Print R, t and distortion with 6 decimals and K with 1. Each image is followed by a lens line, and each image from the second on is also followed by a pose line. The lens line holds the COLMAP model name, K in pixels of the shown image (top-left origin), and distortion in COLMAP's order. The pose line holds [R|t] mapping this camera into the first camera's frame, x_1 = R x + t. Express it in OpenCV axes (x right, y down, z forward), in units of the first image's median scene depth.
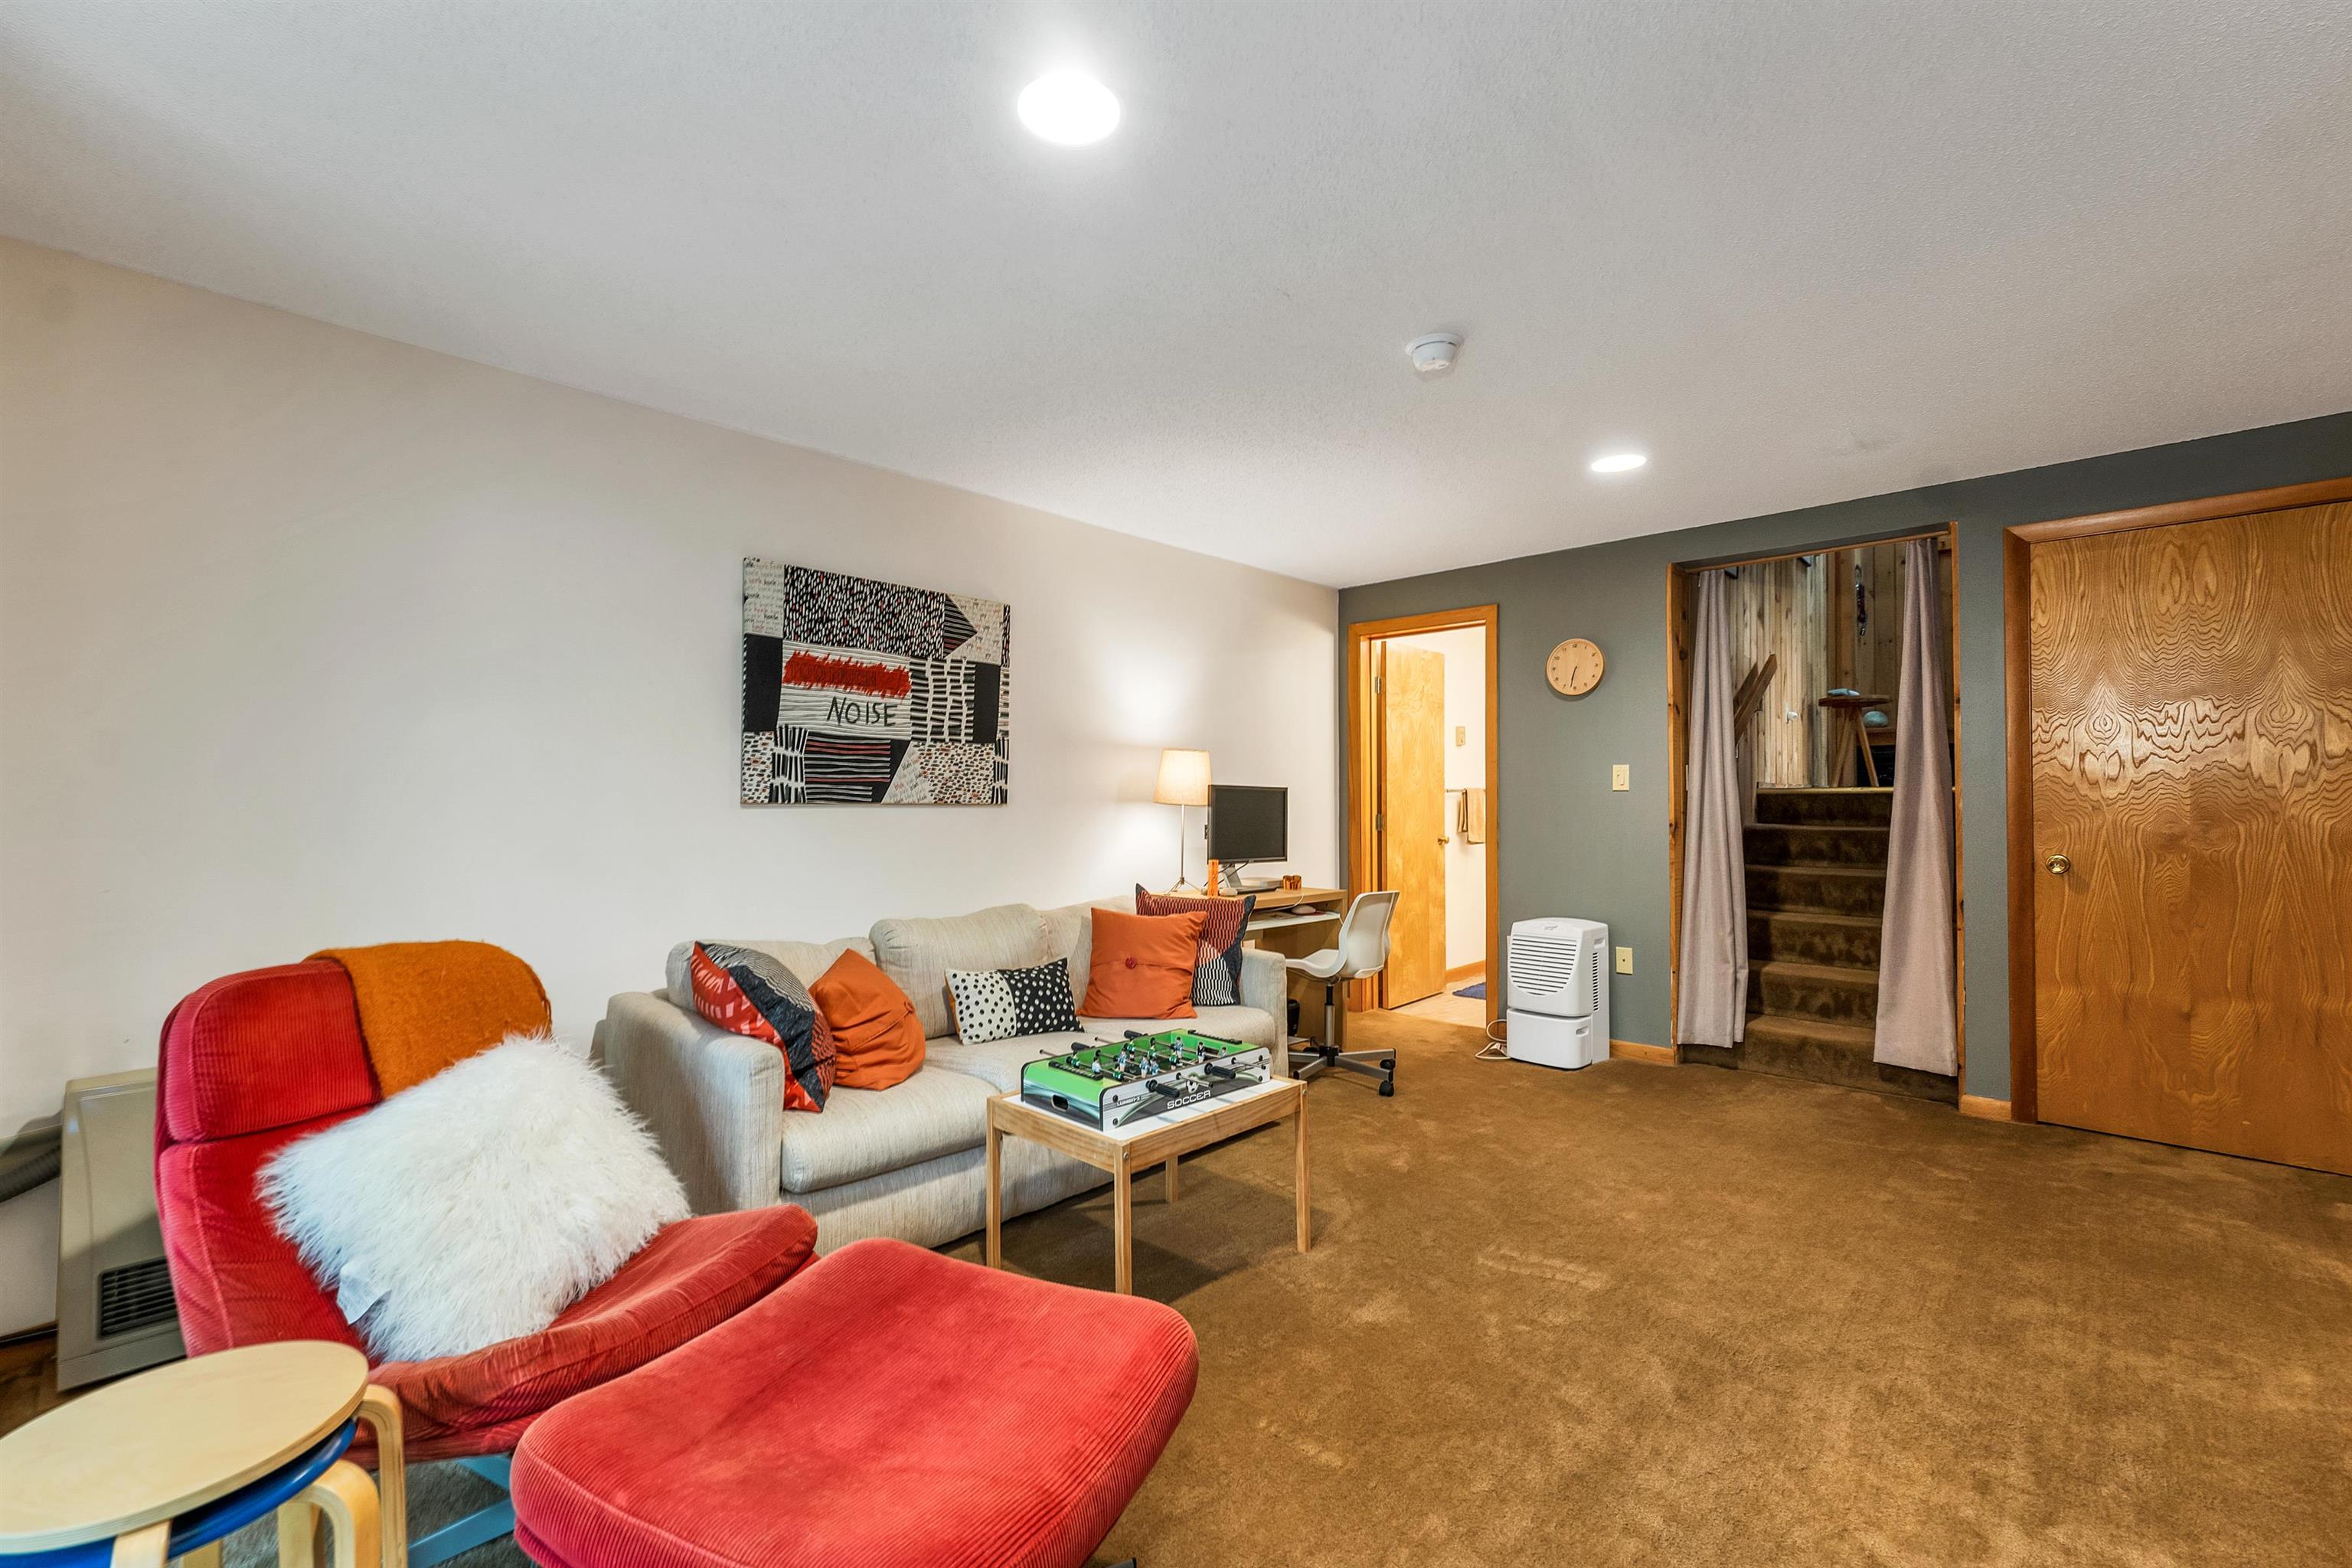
lens RADIAL K [[965.4, 0, 1176.0], [0, 965.4, 784.0], [0, 0, 1]] dist [-0.000140, -0.000069]
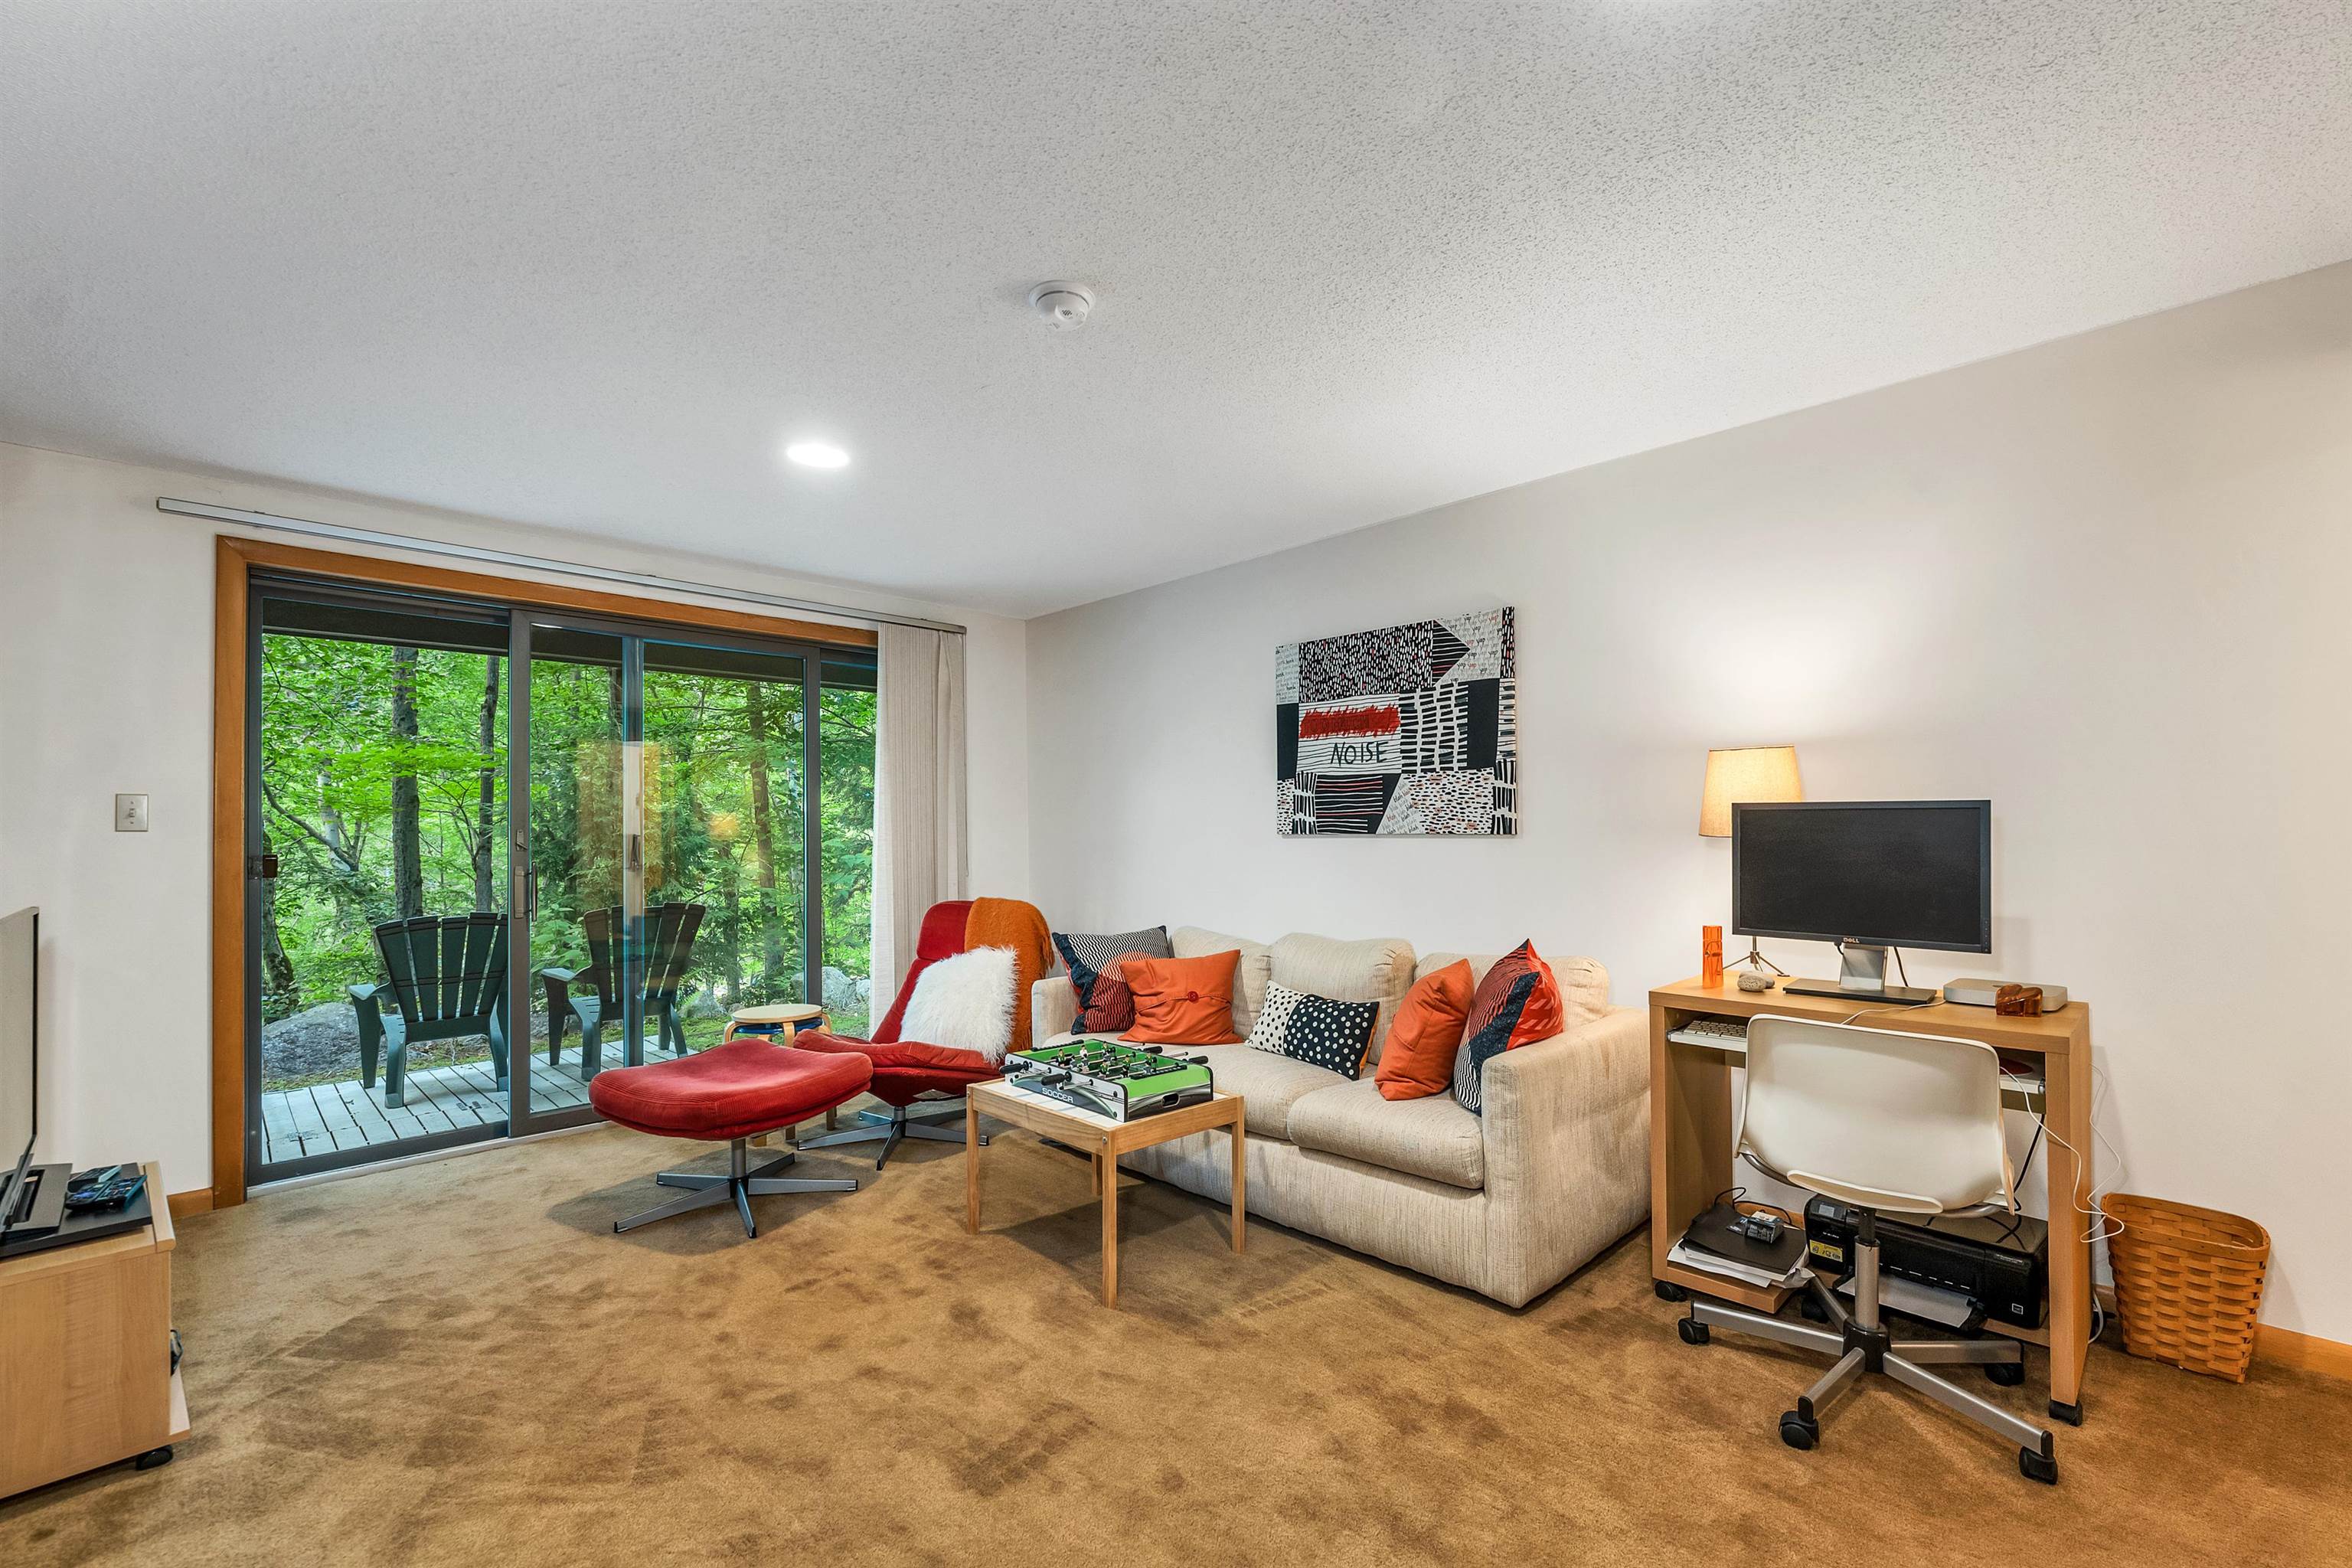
lens RADIAL K [[991.7, 0, 1169.4], [0, 991.7, 810.1], [0, 0, 1]] dist [0.001219, 0.000189]
pose [[-0.025881, -0.022318, -0.999416, 0.792856], [0.024864, 0.999427, -0.022962, 0.012401], [0.999356, -0.025443, -0.025311, 0.776105]]
